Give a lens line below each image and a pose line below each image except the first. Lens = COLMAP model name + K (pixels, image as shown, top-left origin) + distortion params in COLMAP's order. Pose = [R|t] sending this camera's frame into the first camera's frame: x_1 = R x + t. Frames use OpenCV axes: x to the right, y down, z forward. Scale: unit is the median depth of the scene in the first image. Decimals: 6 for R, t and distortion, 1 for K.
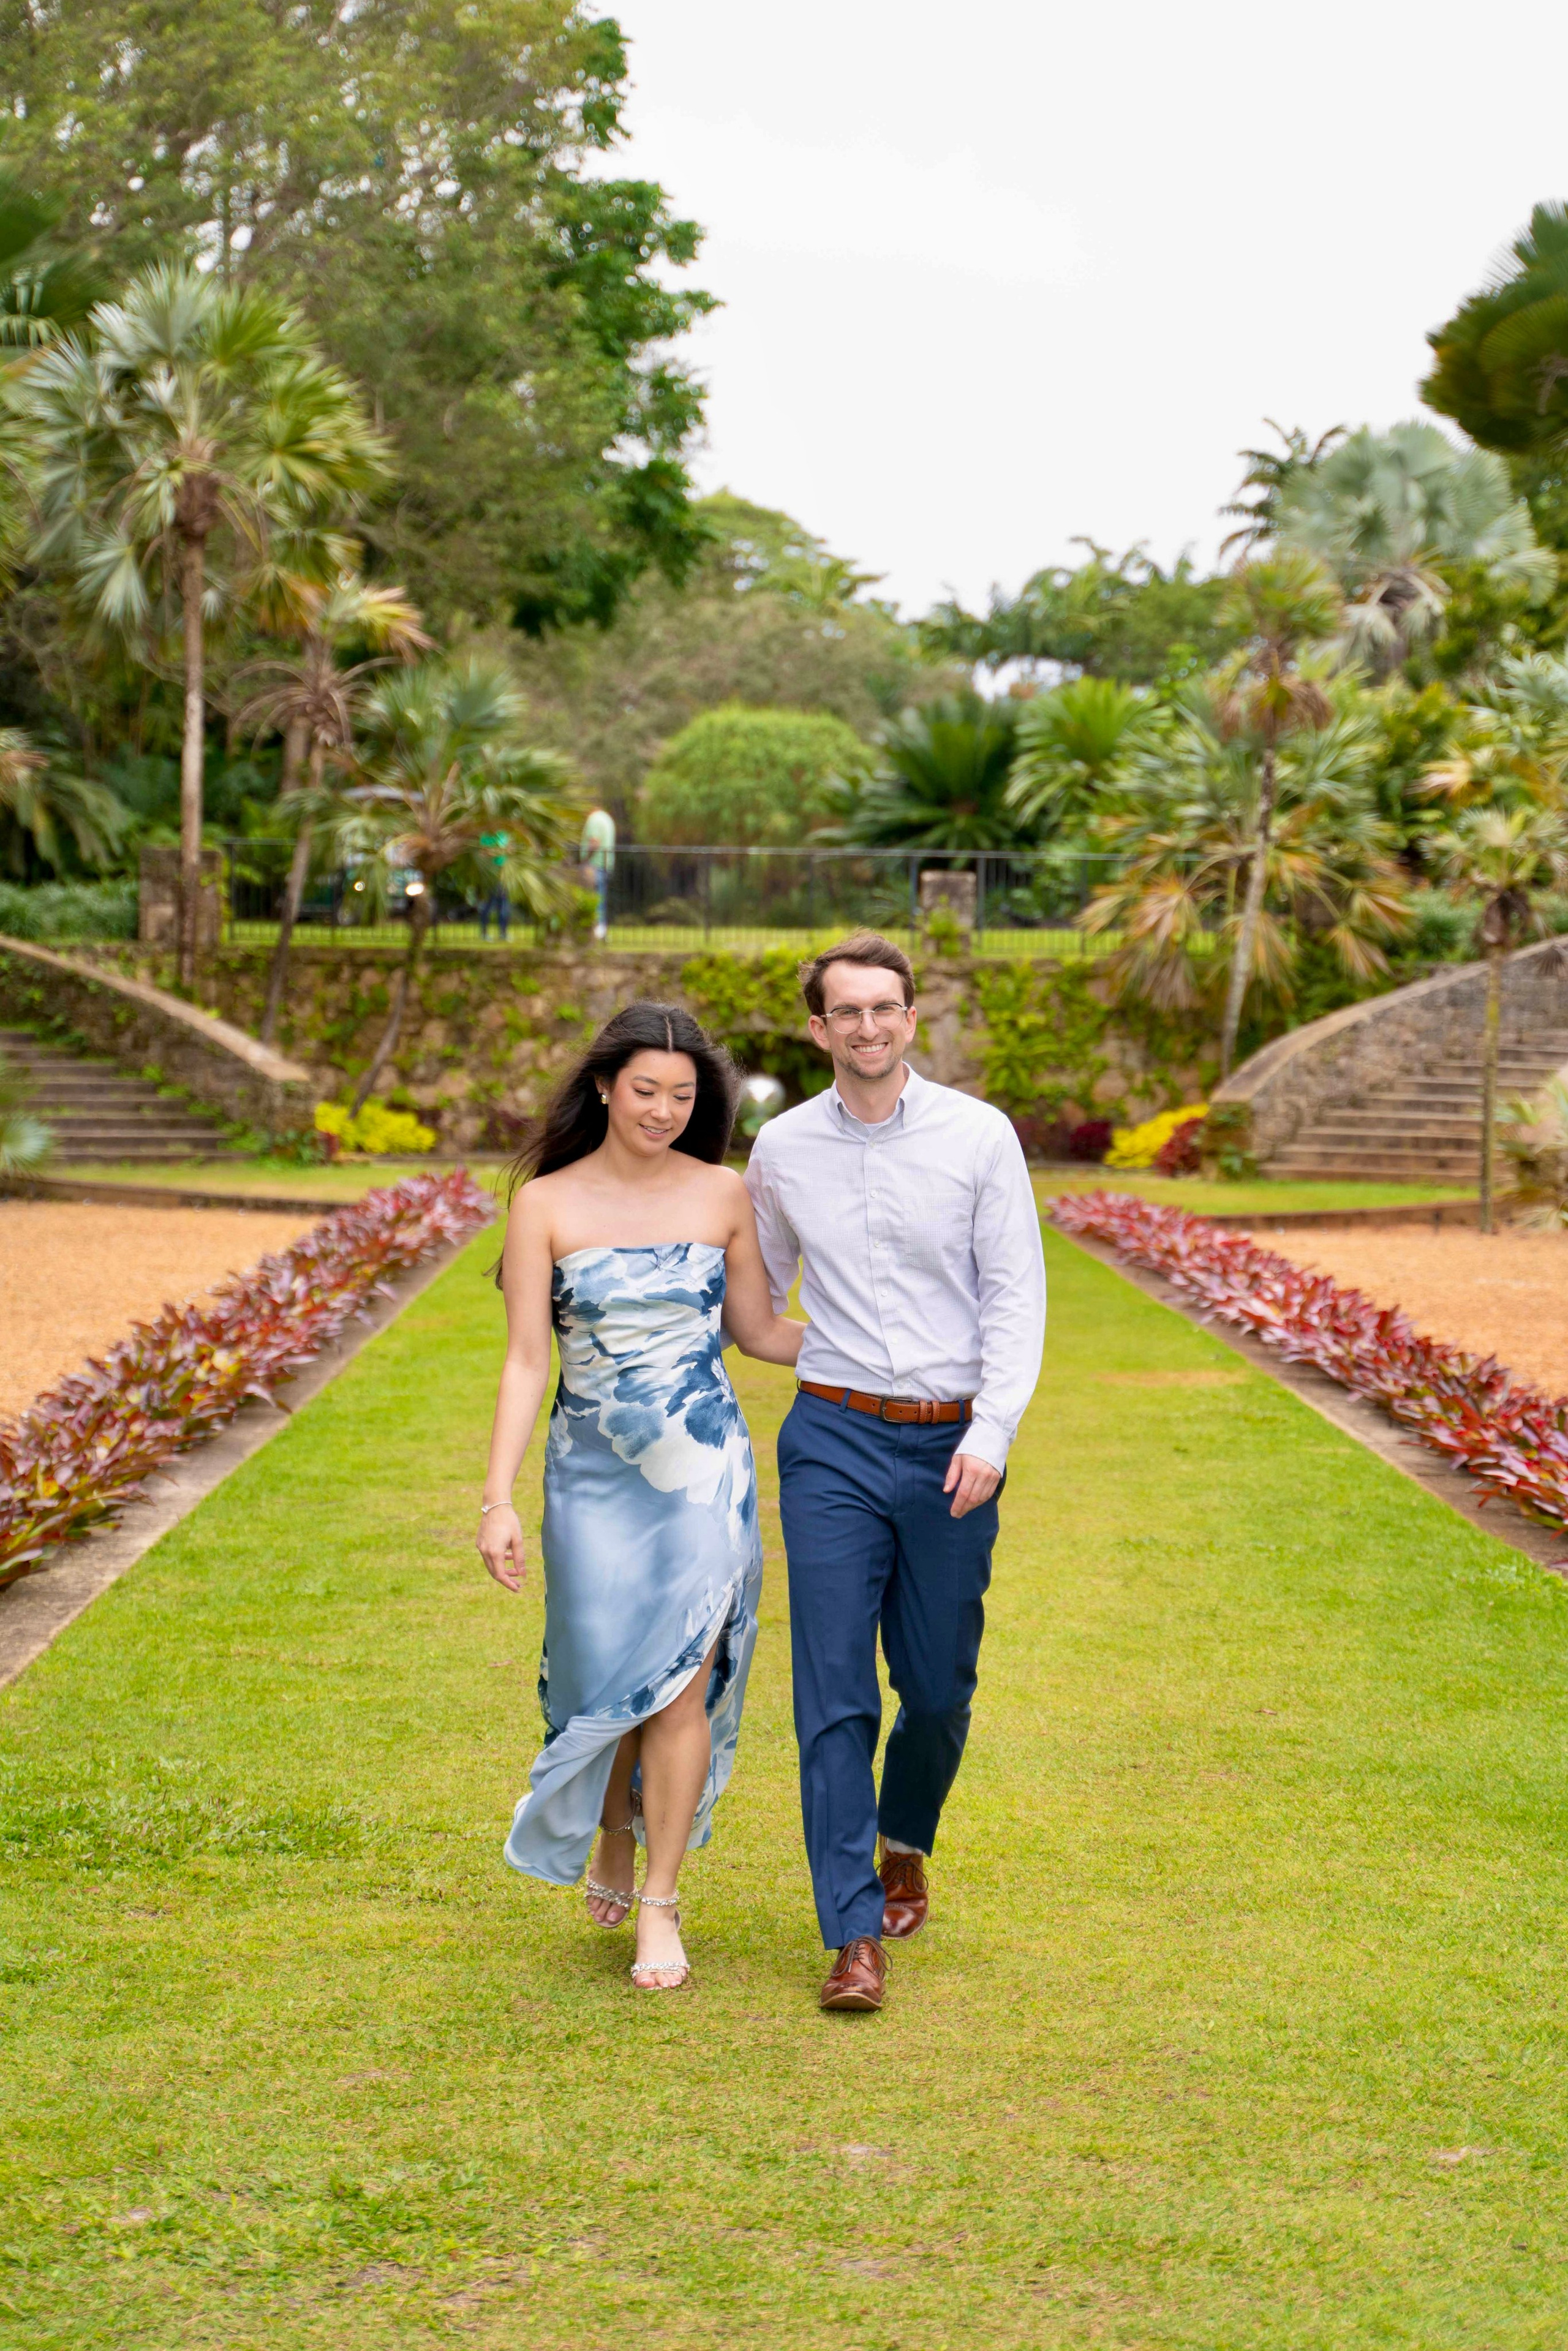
lens RADIAL K [[4559.3, 0, 753.5], [0, 4559.3, 1175.0], [0, 0, 1]] dist [0.164732, 0.157377]
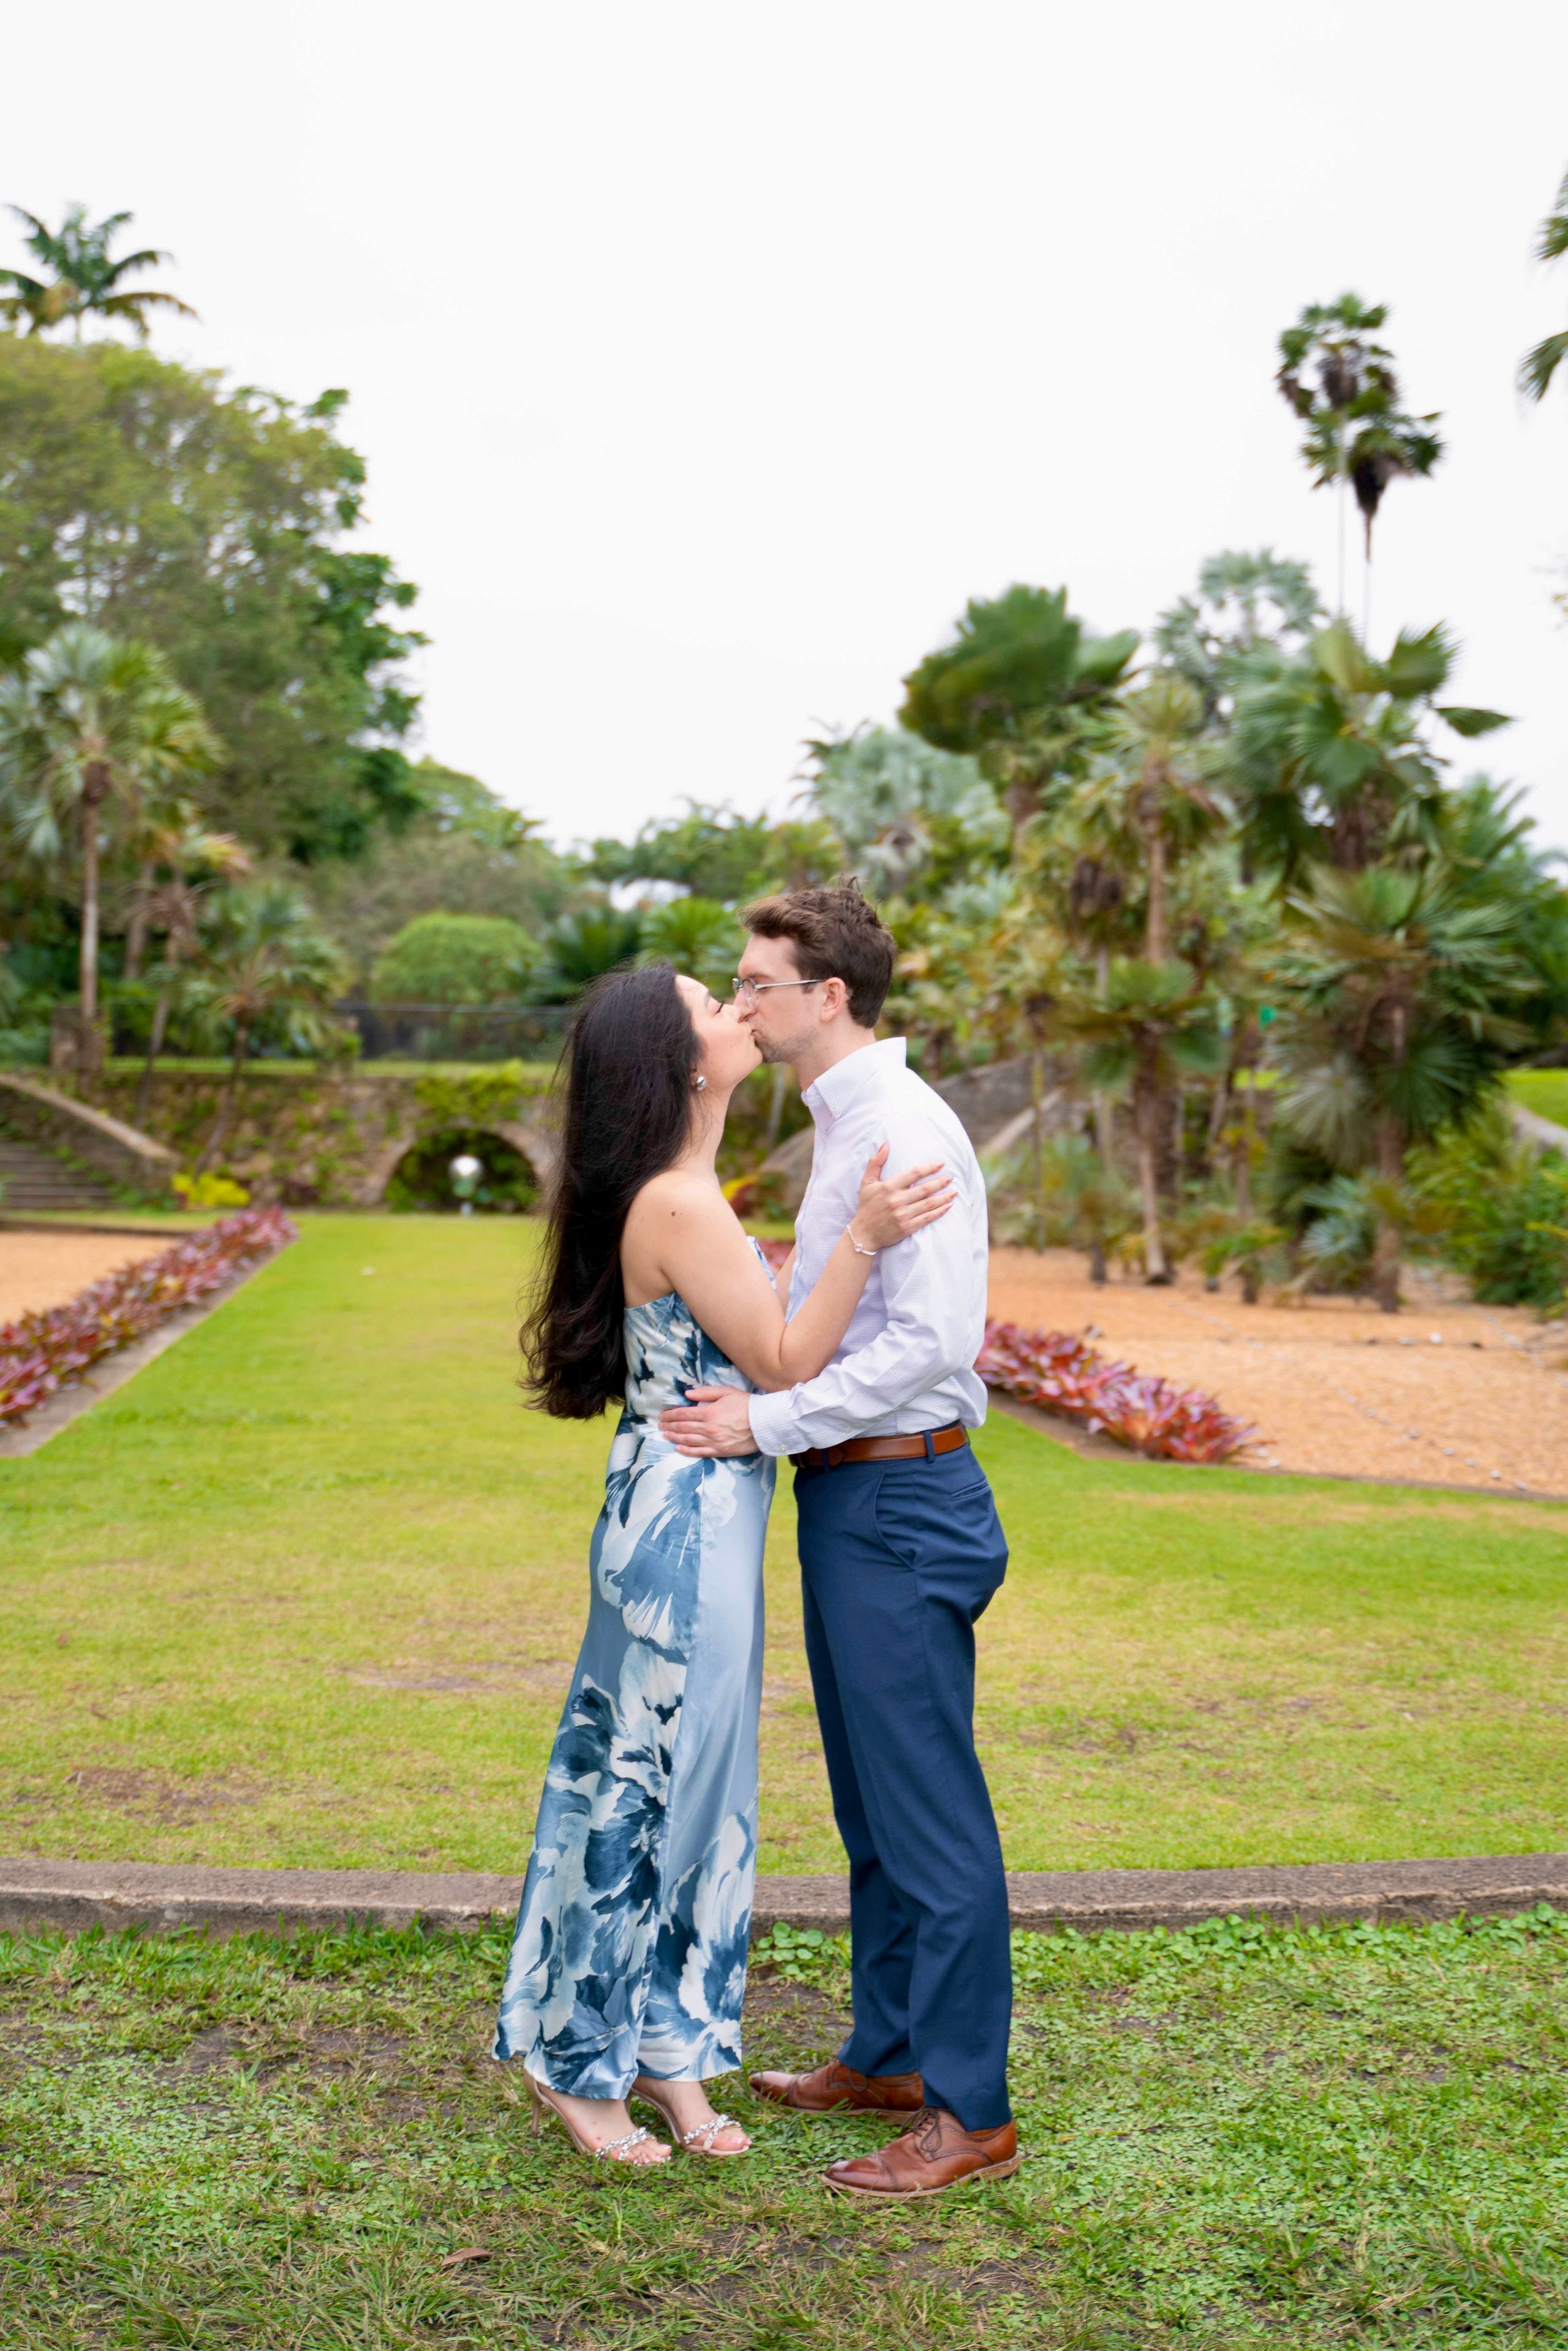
lens RADIAL K [[3747.8, 0, 784.0], [0, 3747.8, 1175.5], [0, 0, 1]] dist [0.005749, 0.066626]
pose [[0.995767, 0.000478, 0.091915, -0.007392], [0.002557, 0.999455, -0.032898, 0.025068], [-0.091881, 0.032994, 0.995223, -0.240167]]
